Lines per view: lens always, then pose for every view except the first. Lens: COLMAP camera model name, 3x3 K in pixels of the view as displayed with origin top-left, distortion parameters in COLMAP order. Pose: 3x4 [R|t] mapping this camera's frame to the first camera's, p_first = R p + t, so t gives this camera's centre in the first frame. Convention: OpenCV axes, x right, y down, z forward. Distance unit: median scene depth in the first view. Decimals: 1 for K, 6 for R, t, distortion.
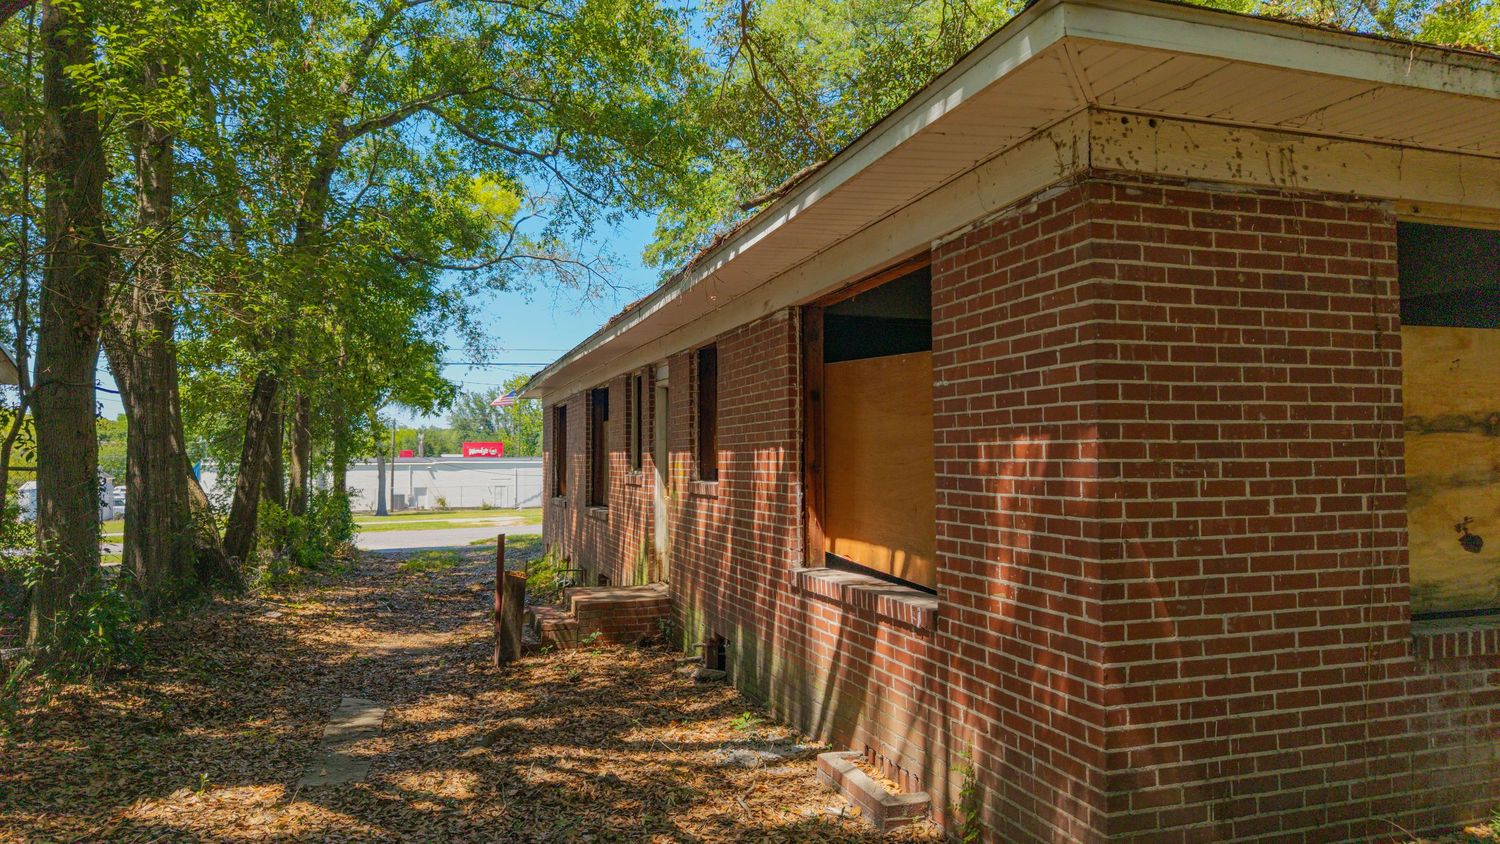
lens RADIAL K [[1004.4, 0, 749.4], [0, 1004.4, 422.5], [0, 0, 1]] dist [0.018968, -0.020932]
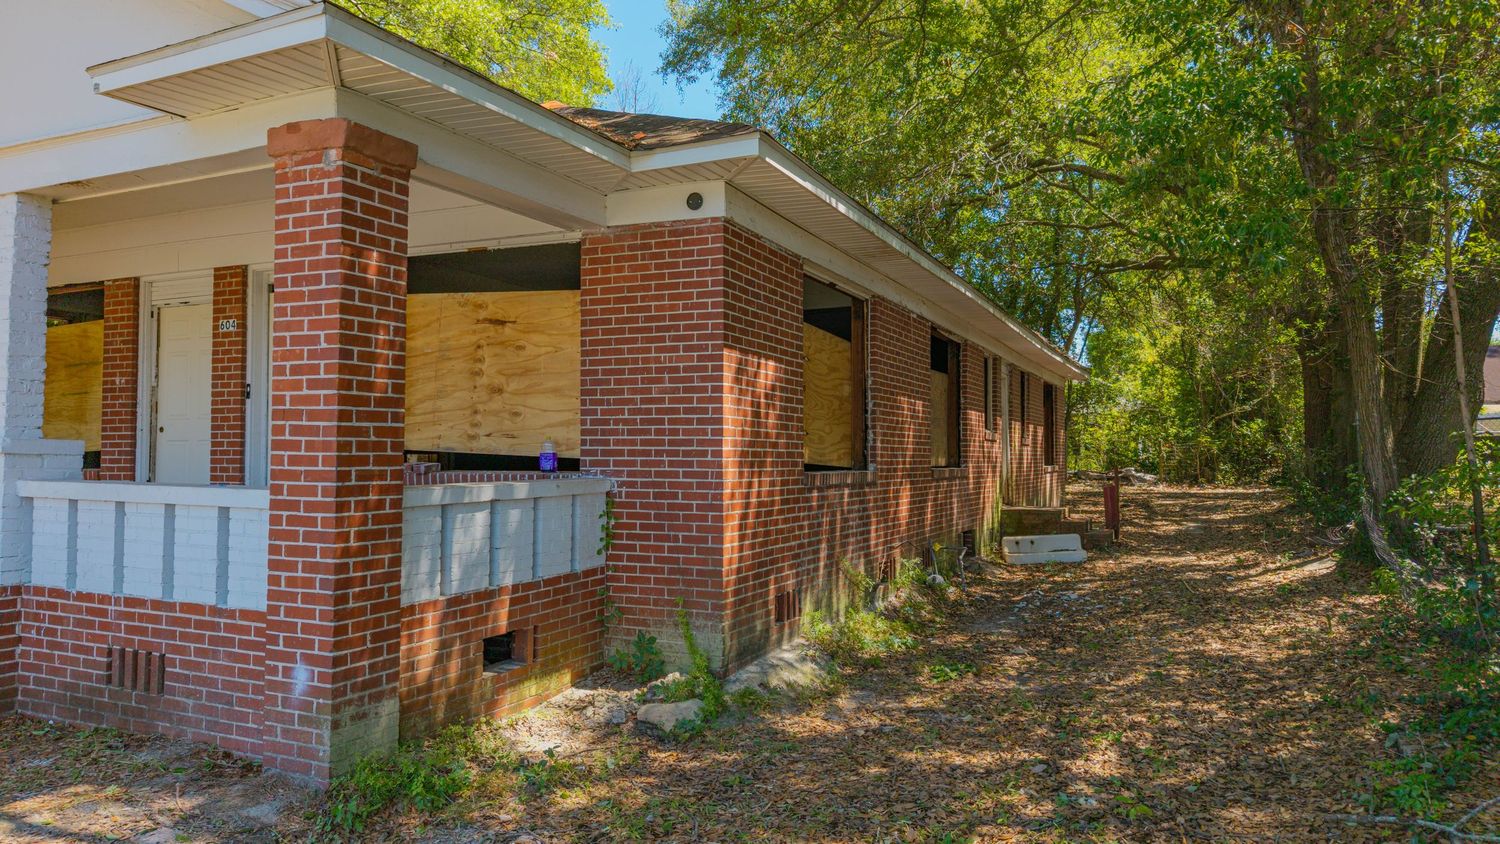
lens RADIAL K [[1004.4, 0, 779.2], [0, 1004.4, 418.9], [0, 0, 1]] dist [0.018968, -0.020932]
pose [[-0.754466, 0.031665, 0.655574, -1.058750], [-0.019098, 0.997353, -0.070152, 0.180627], [-0.656061, -0.065447, -0.751865, 3.004403]]
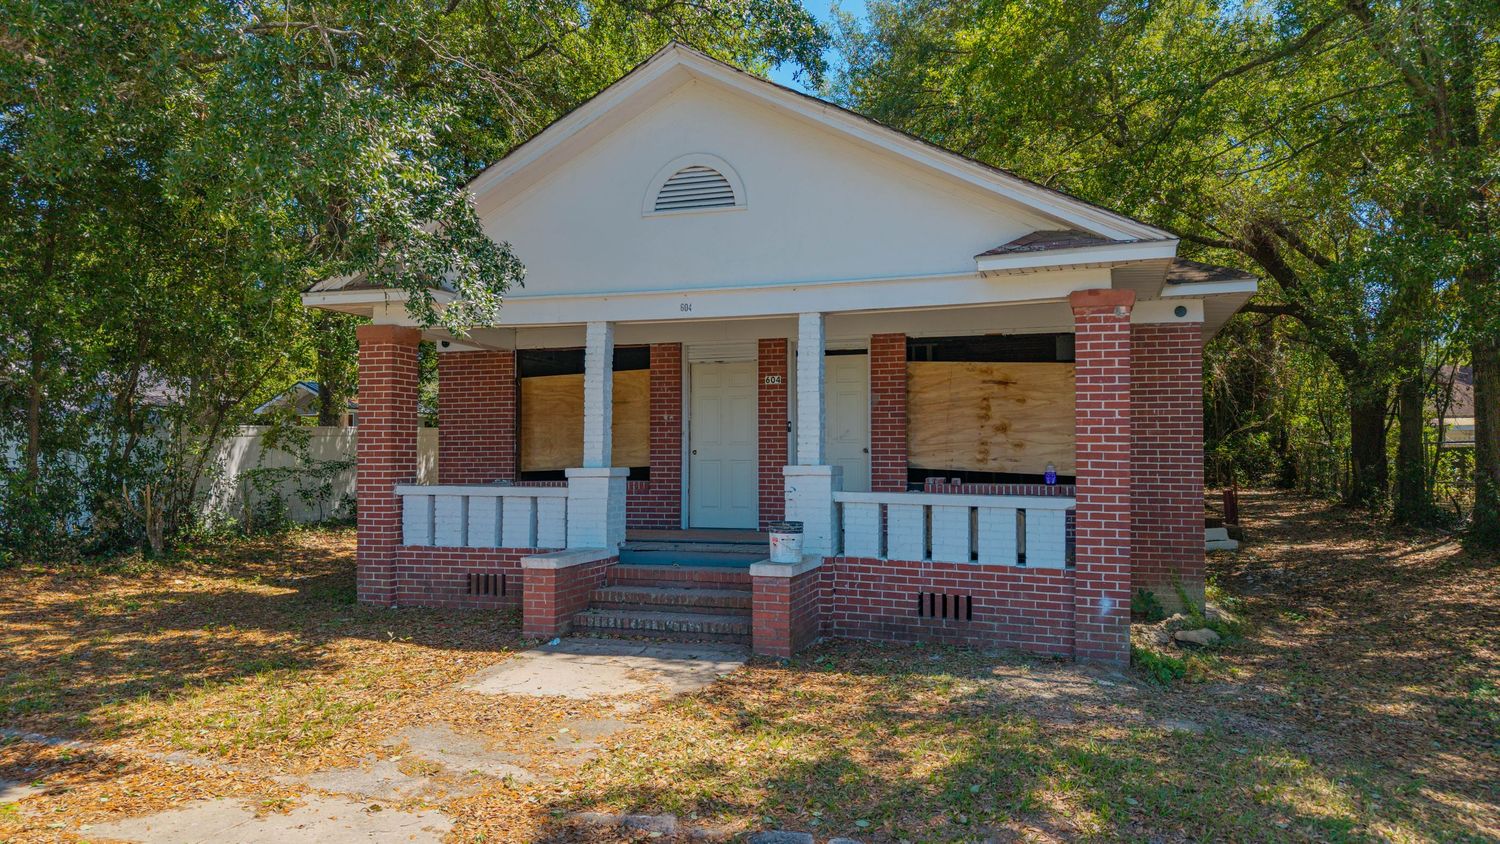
lens RADIAL K [[1004.4, 0, 749.1], [0, 1004.4, 420.7], [0, 0, 1]] dist [0.018968, -0.020932]
pose [[-0.800824, 0.028169, 0.598238, -0.797581], [-0.017736, 0.997340, -0.070703, 0.185562], [-0.598638, -0.067231, -0.798194, 3.778048]]
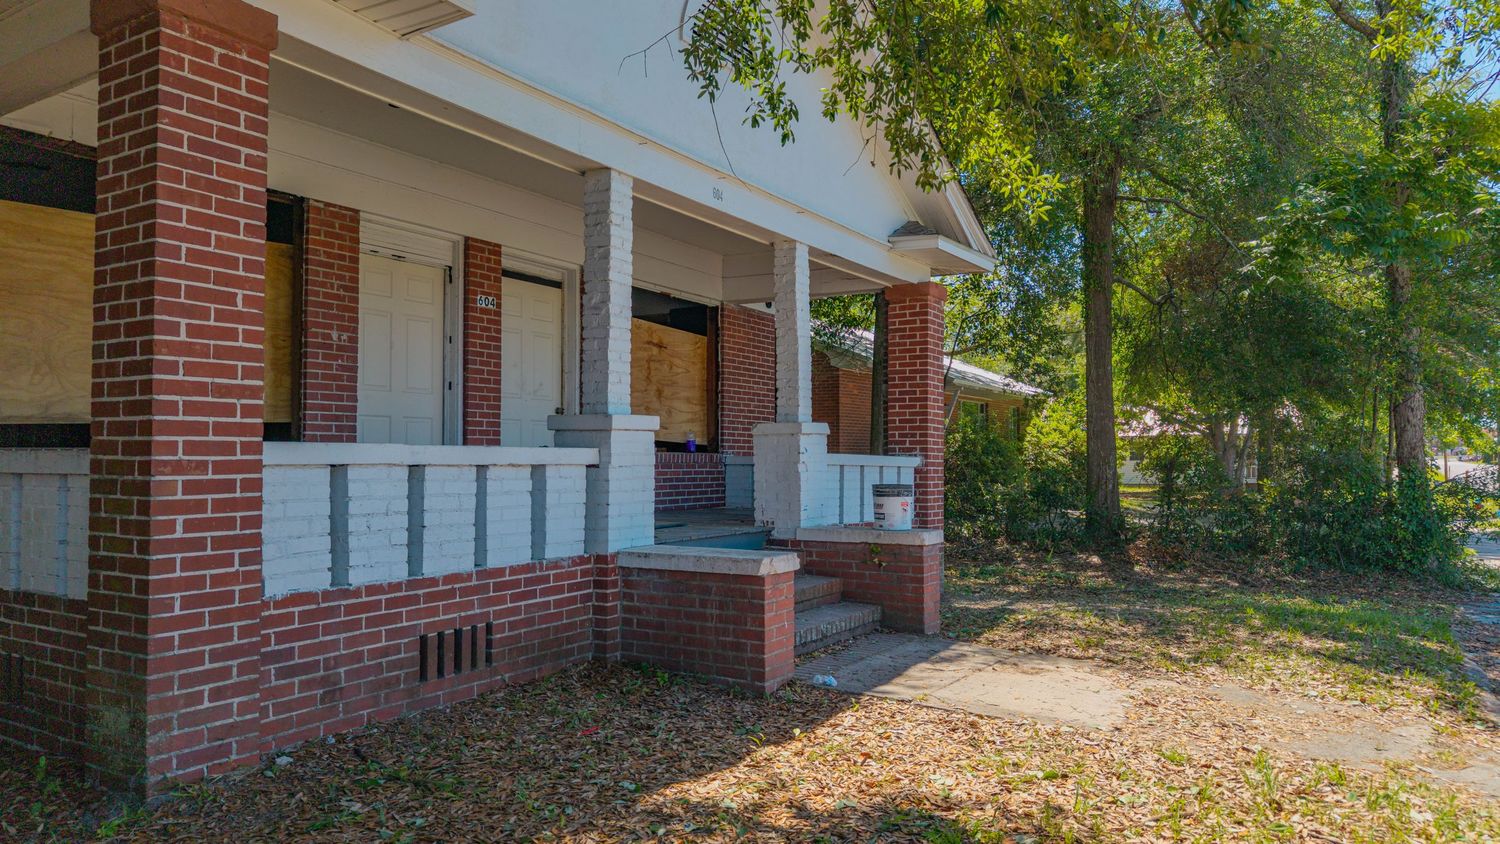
lens RADIAL K [[1004.4, 0, 751.4], [0, 1004.4, 431.2], [0, 0, 1]] dist [0.018968, -0.020932]
pose [[-0.764036, -0.016066, -0.644974, 0.481809], [0.024496, 0.998247, -0.053884, 0.212921], [0.644709, -0.056969, -0.762302, 3.534468]]
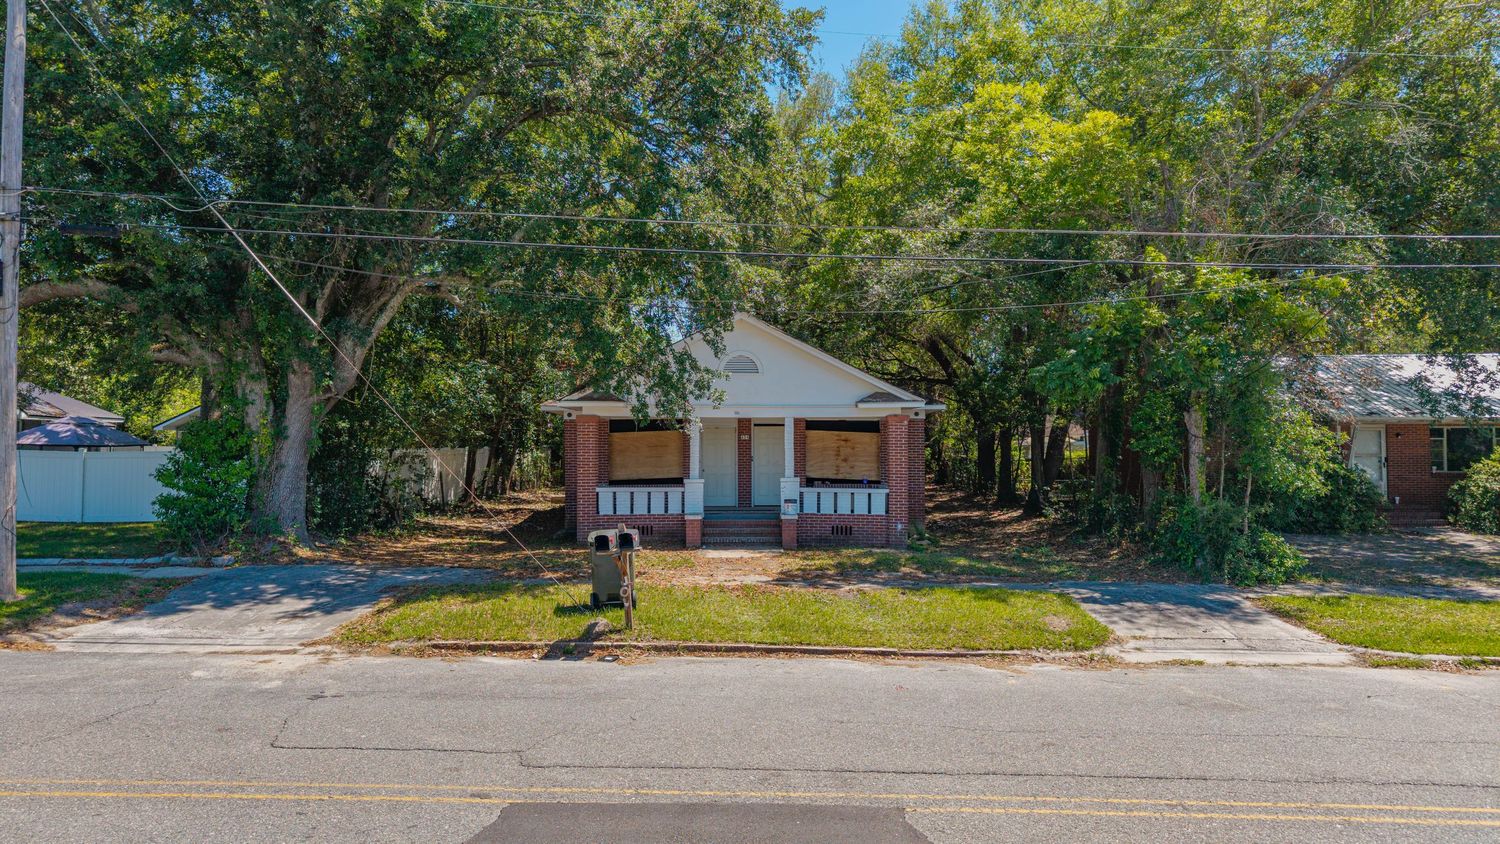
lens RADIAL K [[1004.4, 0, 743.3], [0, 1004.4, 415.8], [0, 0, 1]] dist [0.018968, -0.020932]
pose [[-0.944928, 0.021263, 0.326587, -0.993328], [-0.004644, 0.996916, -0.078344, 0.204143], [-0.327246, -0.075546, -0.941915, 5.598538]]
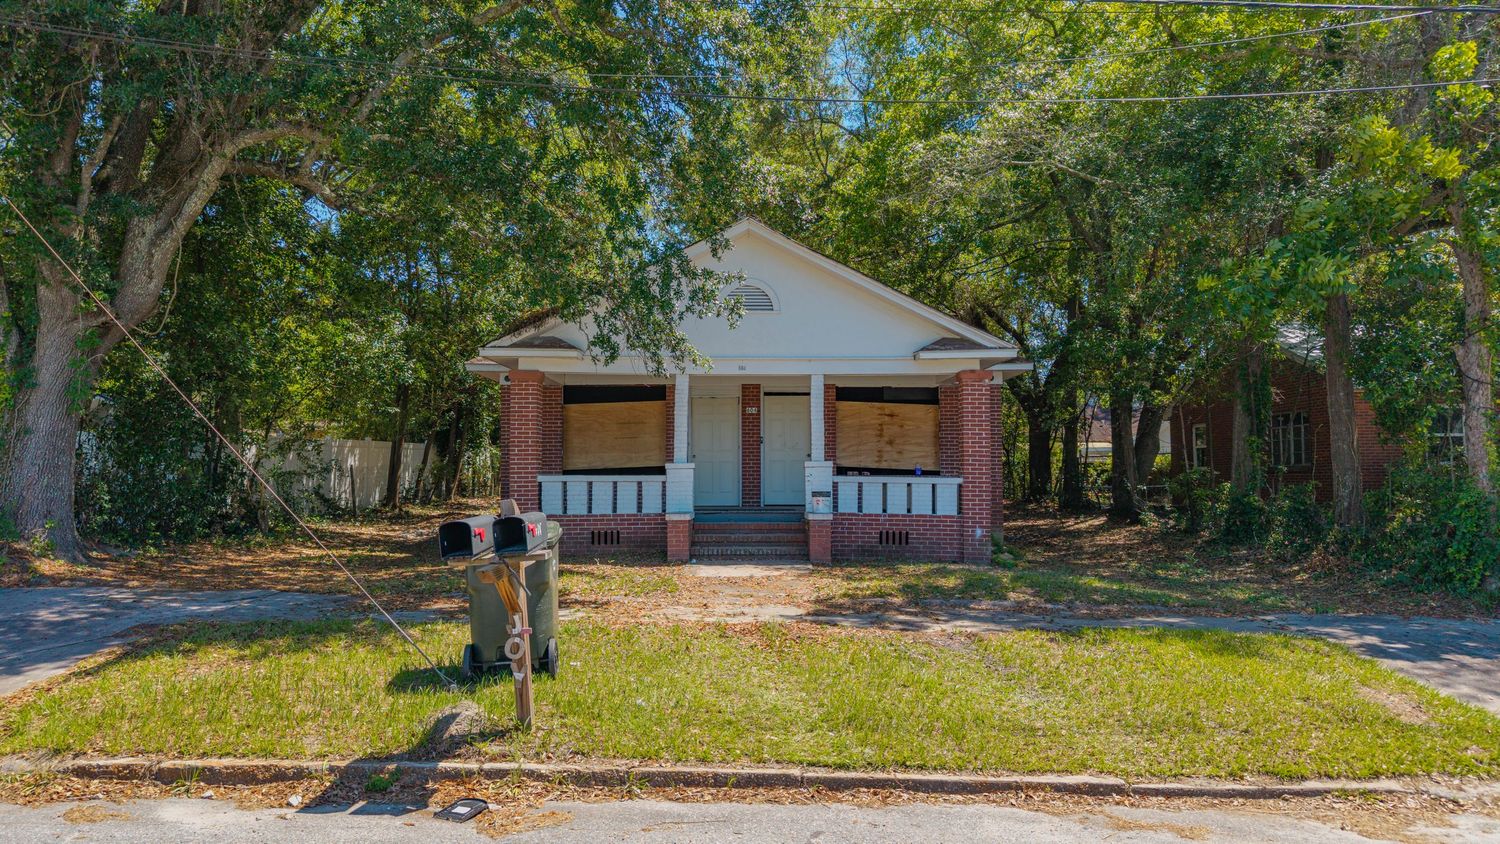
lens RADIAL K [[1004.4, 0, 742.4], [0, 1004.4, 416.0], [0, 0, 1]] dist [0.018968, -0.020932]
pose [[-0.946717, 0.026558, 0.320968, -0.674118], [-0.006036, 0.994956, -0.100130, 0.265300], [-0.322009, -0.096732, -0.941782, 4.762049]]
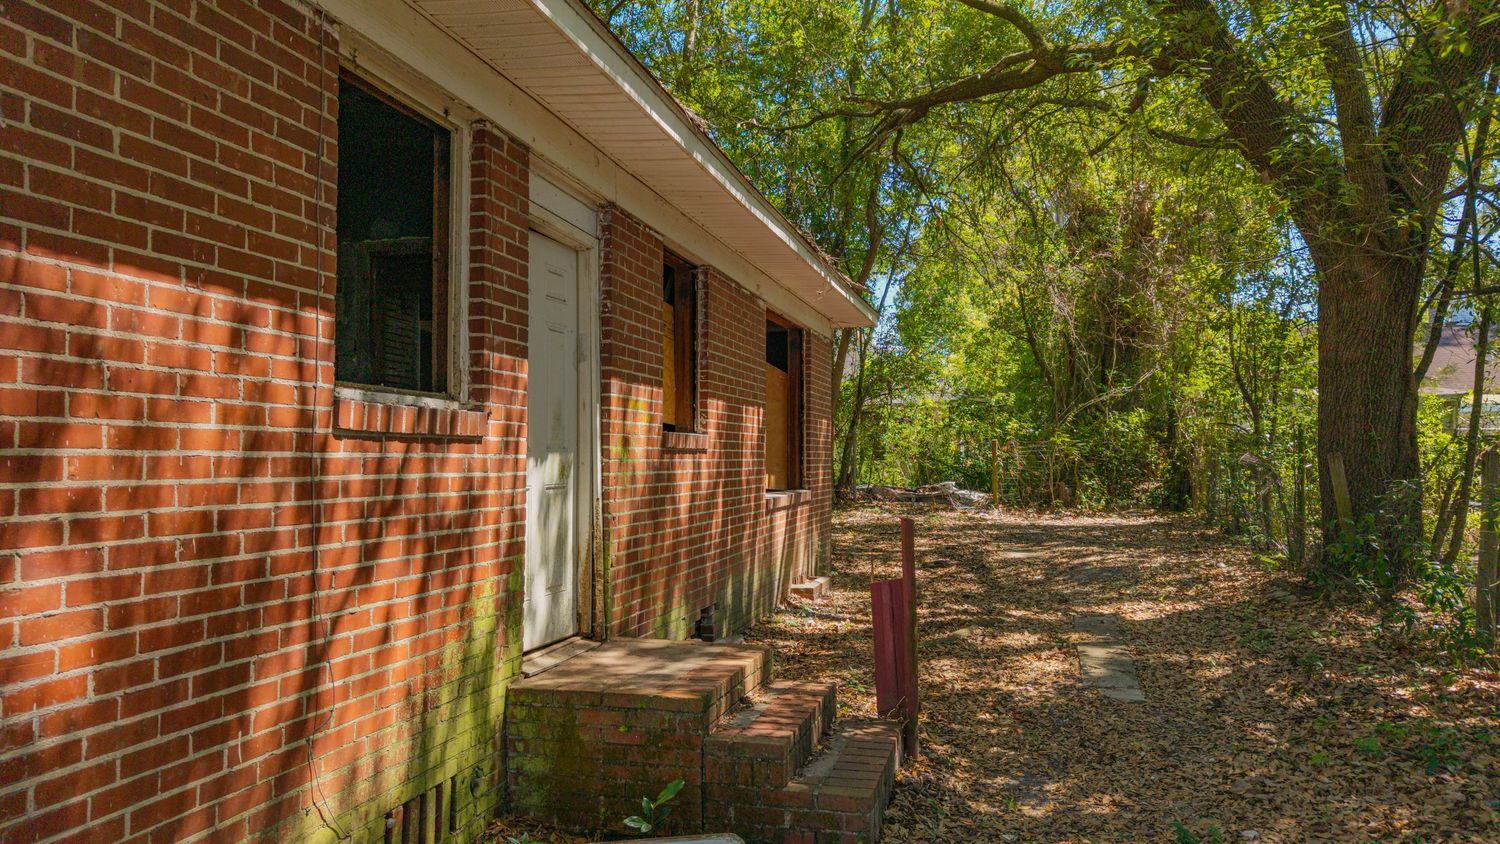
lens RADIAL K [[1004.4, 0, 752.6], [0, 1004.4, 426.5], [0, 0, 1]] dist [0.018968, -0.020932]
pose [[-0.839903, 0.021753, 0.542301, -0.534602], [-0.016026, 0.997767, -0.064843, 0.108671], [-0.542500, -0.063153, -0.837678, 1.699203]]
